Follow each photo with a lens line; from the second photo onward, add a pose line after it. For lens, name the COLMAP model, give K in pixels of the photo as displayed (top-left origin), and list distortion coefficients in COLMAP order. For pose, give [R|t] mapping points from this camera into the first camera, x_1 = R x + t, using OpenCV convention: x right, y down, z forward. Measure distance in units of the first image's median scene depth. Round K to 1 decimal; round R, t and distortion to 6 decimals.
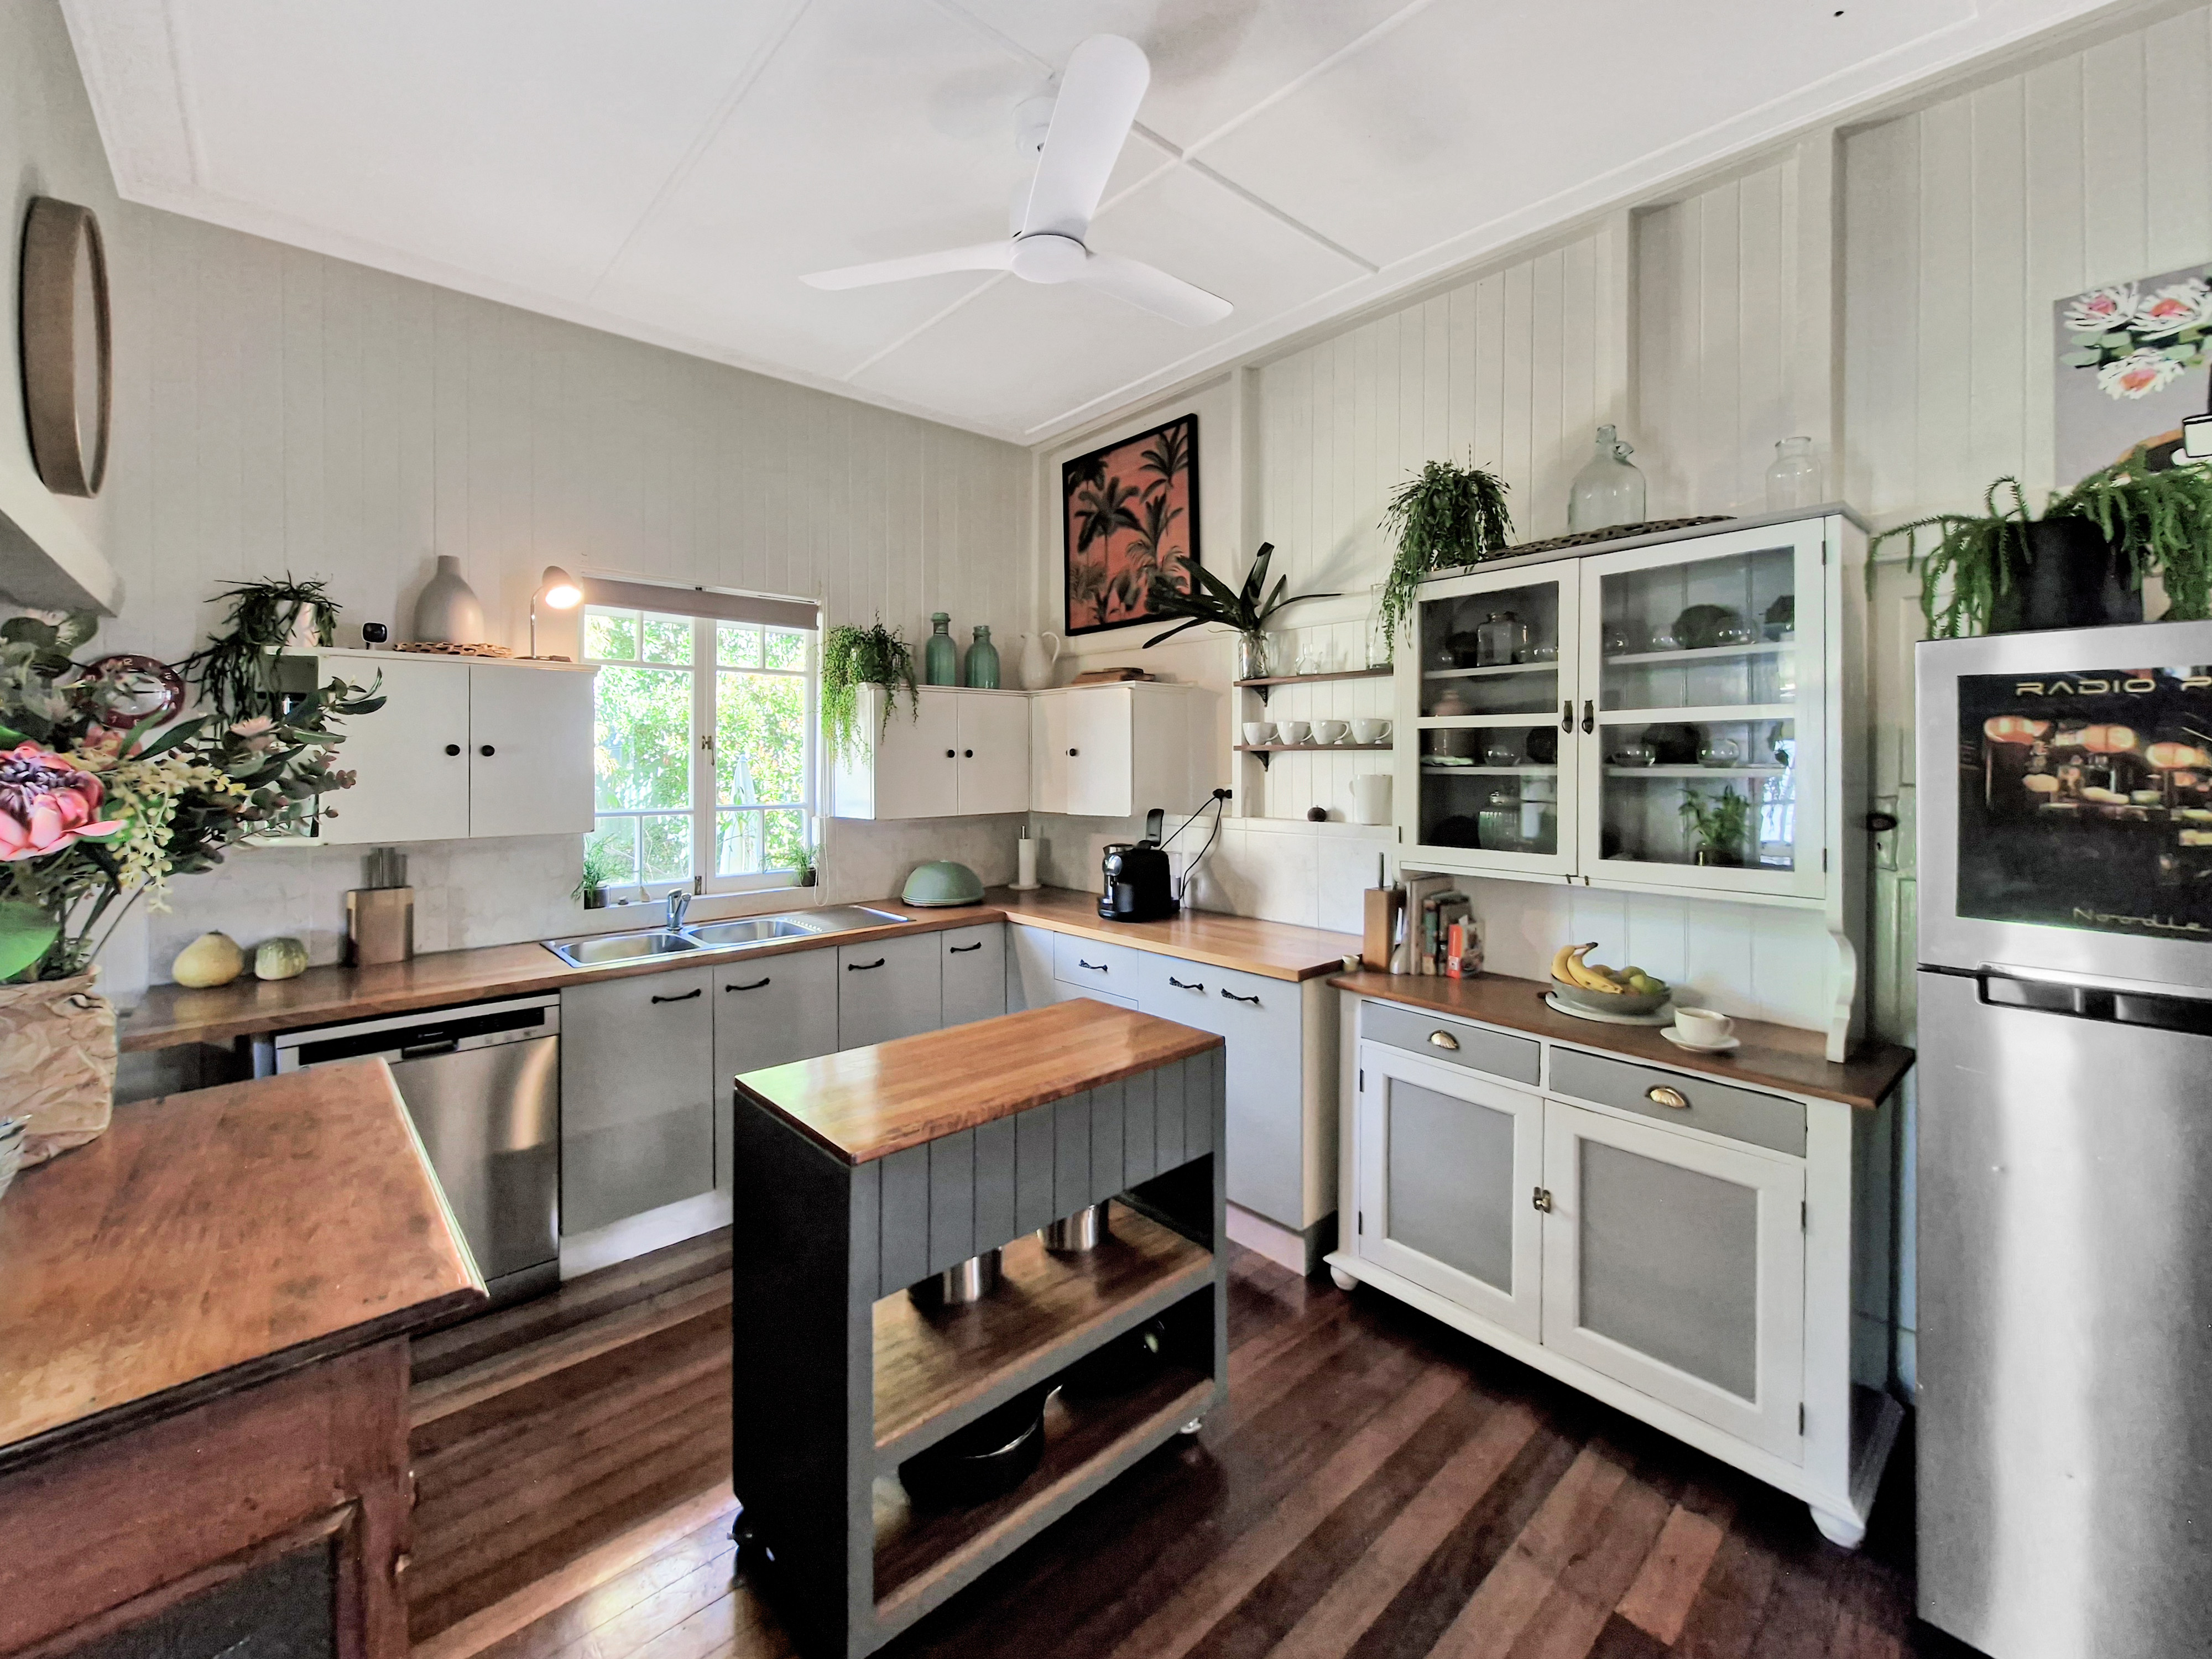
lens RADIAL K [[890.2, 0, 1029.0], [0, 890.2, 752.9], [0, 0, 1]] dist [0.000741, 0.000179]
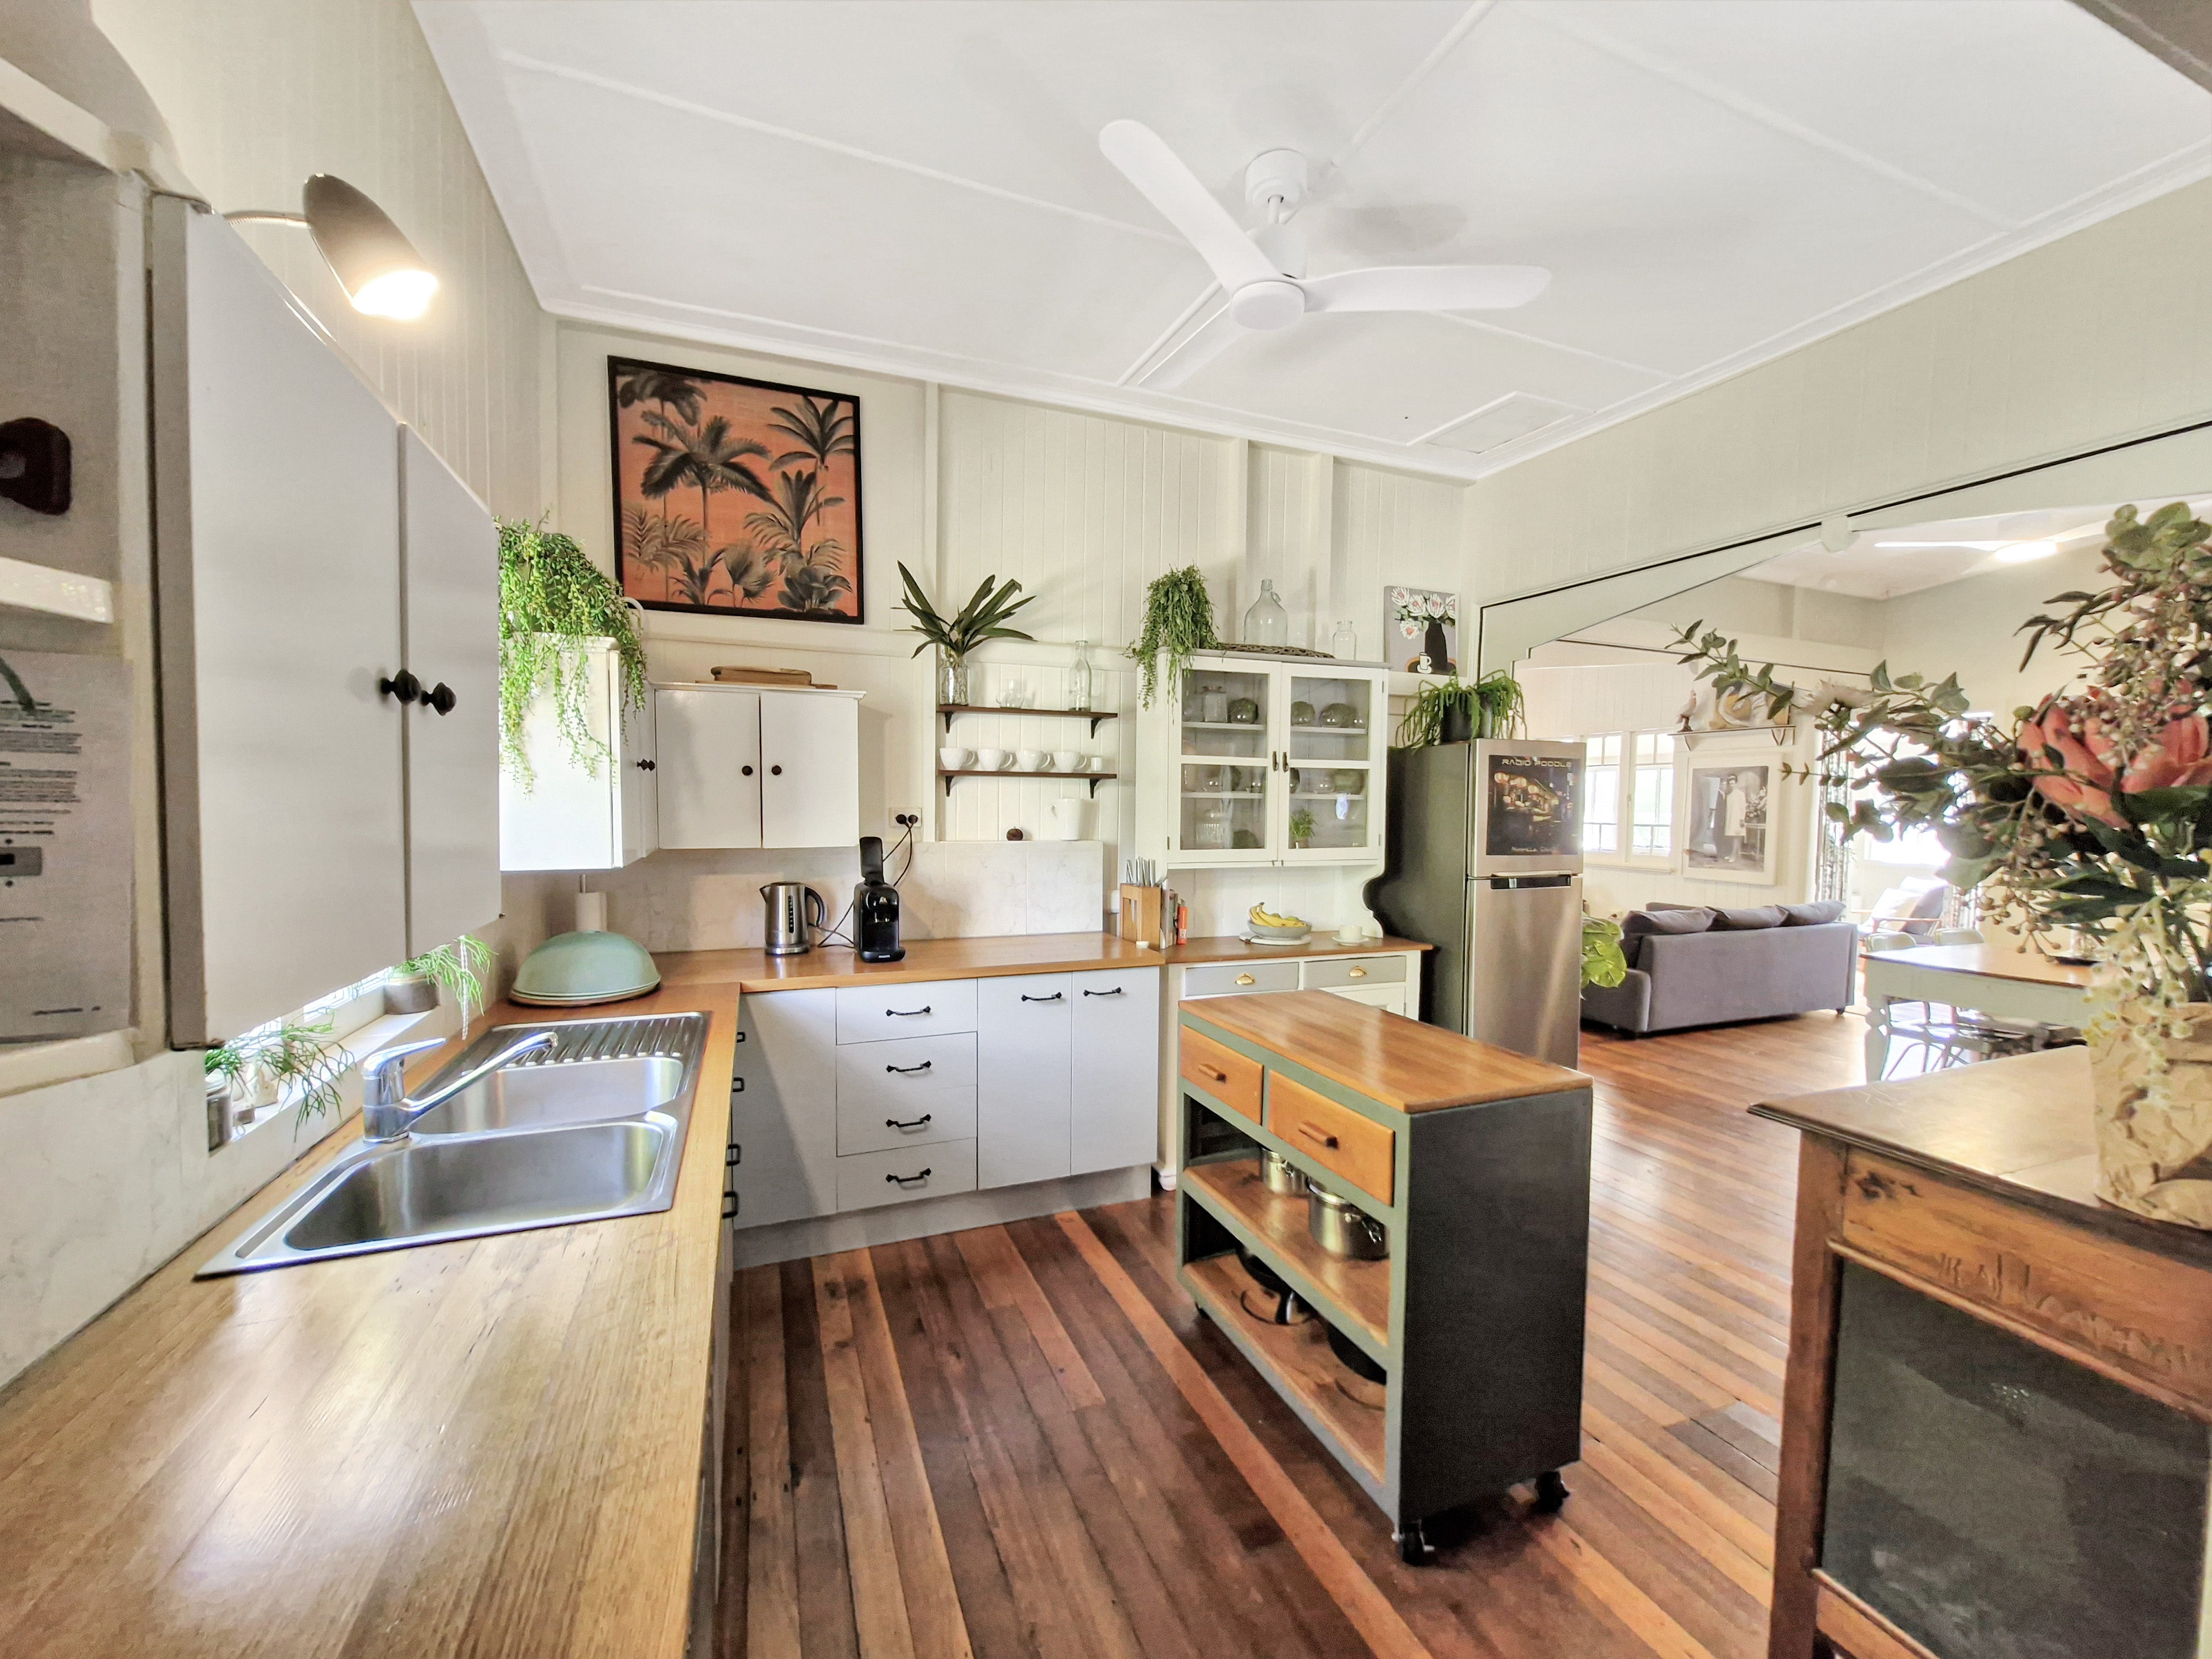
lens RADIAL K [[890.2, 0, 1099.9], [0, 890.2, 853.0], [0, 0, 1]] dist [0.000741, 0.000179]
pose [[0.327206, -0.052912, 0.943471, -0.607031], [-0.017811, 0.997908, 0.062142, 0.017964], [-0.944785, -0.037137, 0.325579, 0.460189]]
